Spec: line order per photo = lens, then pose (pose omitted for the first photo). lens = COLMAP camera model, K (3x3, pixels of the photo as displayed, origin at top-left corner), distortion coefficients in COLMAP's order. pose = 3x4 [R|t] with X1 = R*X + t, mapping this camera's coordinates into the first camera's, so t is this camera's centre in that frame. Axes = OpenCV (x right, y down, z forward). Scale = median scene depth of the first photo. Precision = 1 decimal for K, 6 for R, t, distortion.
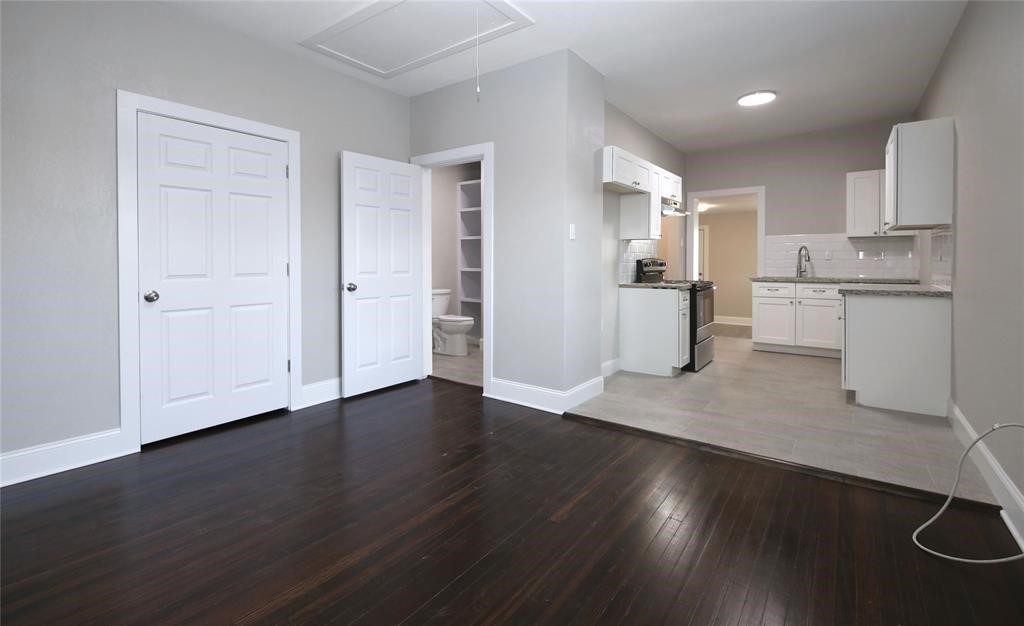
lens RADIAL K [[448.4, 0, 506.9], [0, 448.4, 265.5], [0, 0, 1]] dist [0.000278, -0.000110]
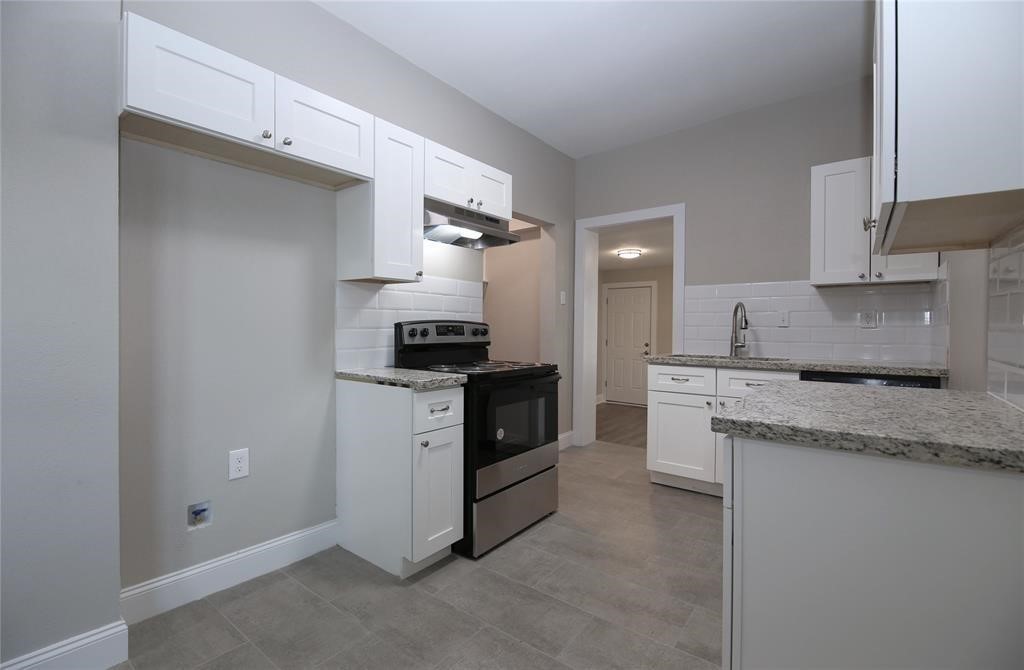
lens RADIAL K [[444.6, 0, 512.2], [0, 444.6, 332.2], [0, 0, 1]] dist [-0.010118, -0.000230]
pose [[0.999880, 0.008900, -0.012655, 0.448111], [-0.008860, 0.999956, 0.003185, -0.005168], [0.012682, -0.003072, 0.999915, 0.509838]]
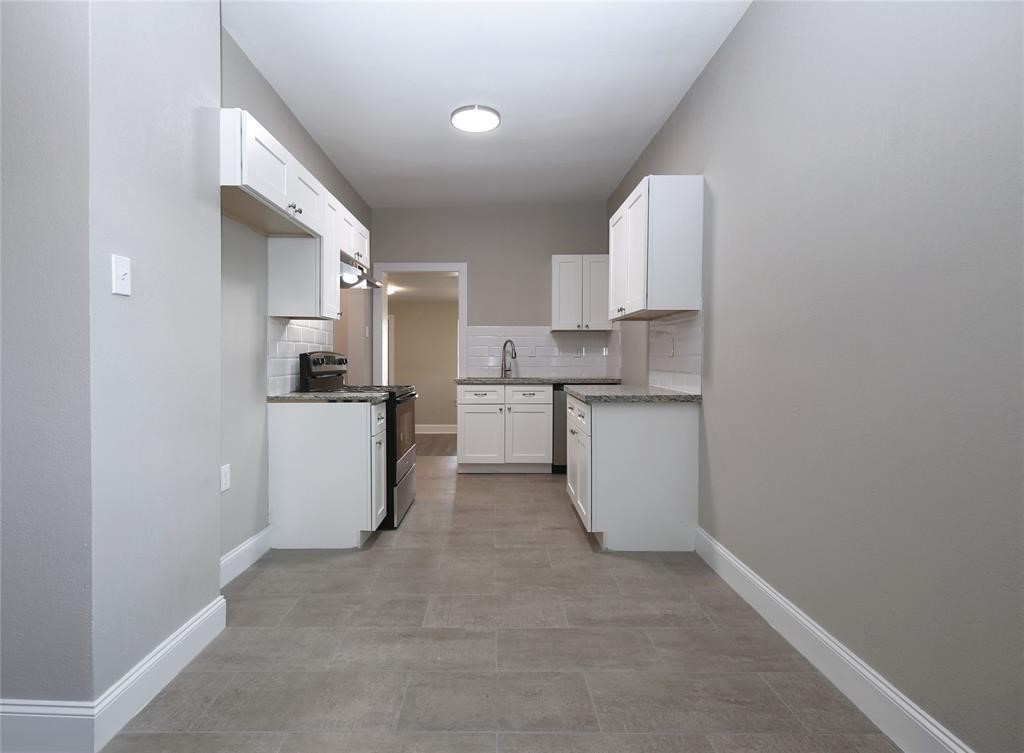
lens RADIAL K [[501.3, 0, 484.3], [0, 501.3, 373.2], [0, 0, 1]] dist [0.029164, 0.000077]
pose [[0.812765, -0.011998, 0.582468, 0.103156], [0.001785, 0.999834, 0.018106, 0.001595], [-0.582589, -0.013676, 0.812652, 0.328192]]
